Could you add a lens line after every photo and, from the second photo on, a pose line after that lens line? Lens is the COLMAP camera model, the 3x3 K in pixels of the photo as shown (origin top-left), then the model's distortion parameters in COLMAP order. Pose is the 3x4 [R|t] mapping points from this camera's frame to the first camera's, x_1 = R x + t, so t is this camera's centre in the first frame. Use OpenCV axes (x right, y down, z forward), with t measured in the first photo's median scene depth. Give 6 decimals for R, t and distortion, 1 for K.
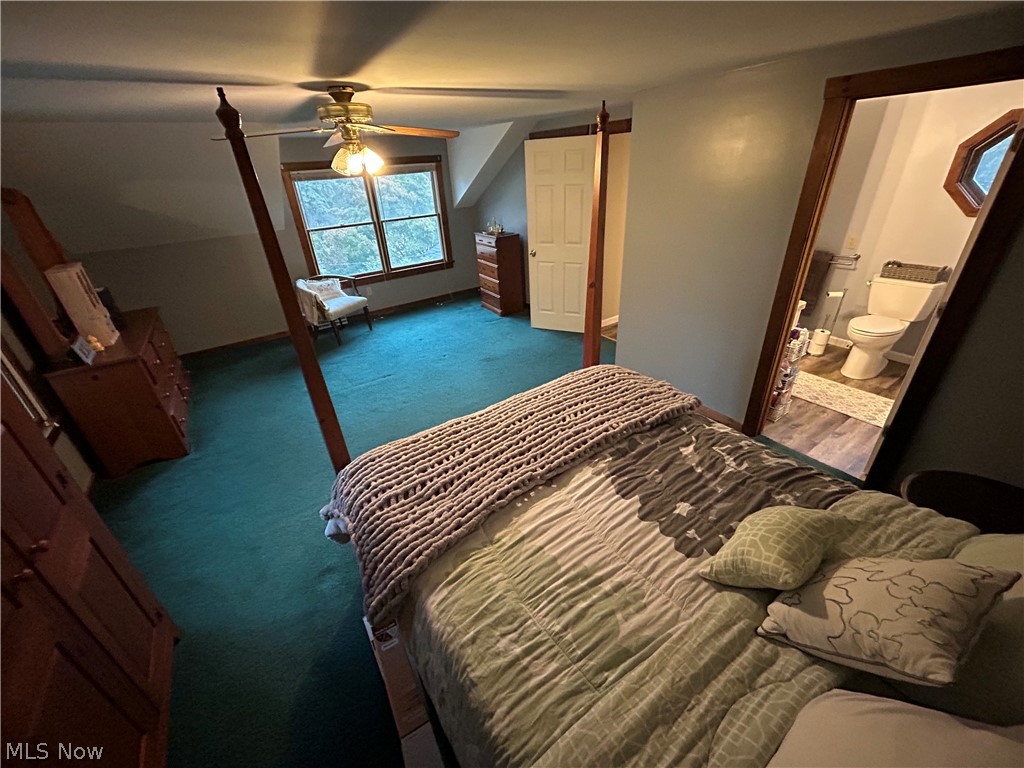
lens RADIAL K [[407.0, 0, 512.0], [0, 407.0, 384.0], [0, 0, 1]] dist [0.000751, 0.000148]
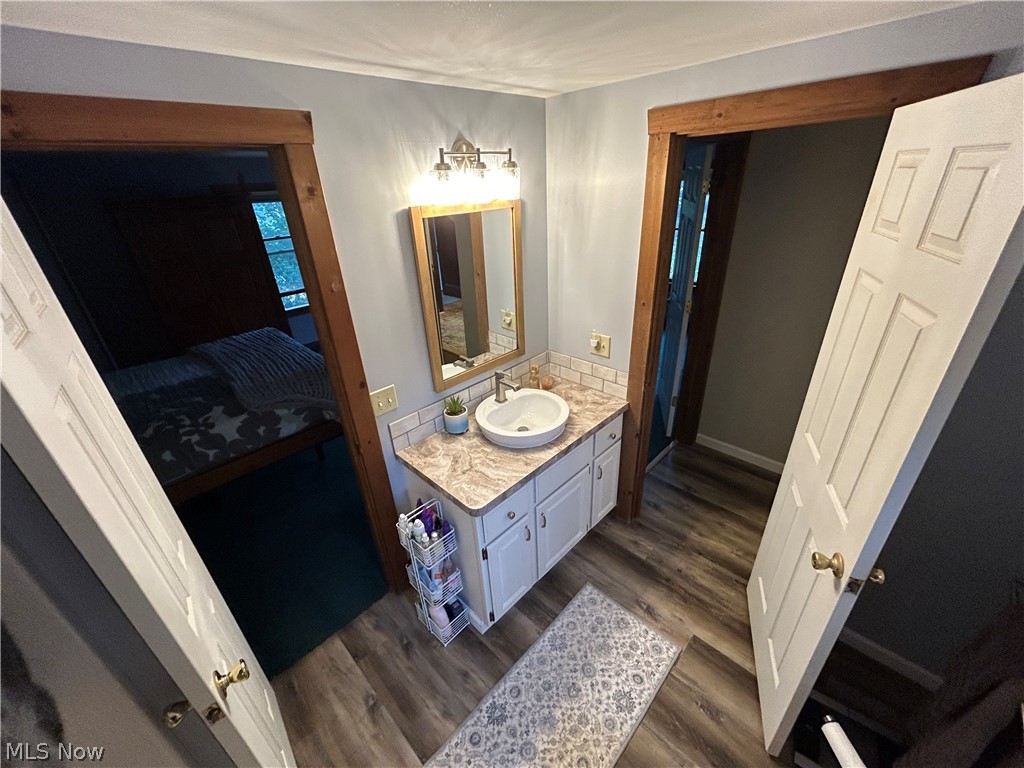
lens RADIAL K [[407.0, 0, 512.0], [0, 407.0, 384.0], [0, 0, 1]] dist [0.000751, 0.000148]
pose [[0.185929, 0.467280, -0.864338, 1.121502], [-0.413891, 0.835071, 0.362425, -0.545959], [0.891137, 0.290356, 0.348667, 0.841824]]
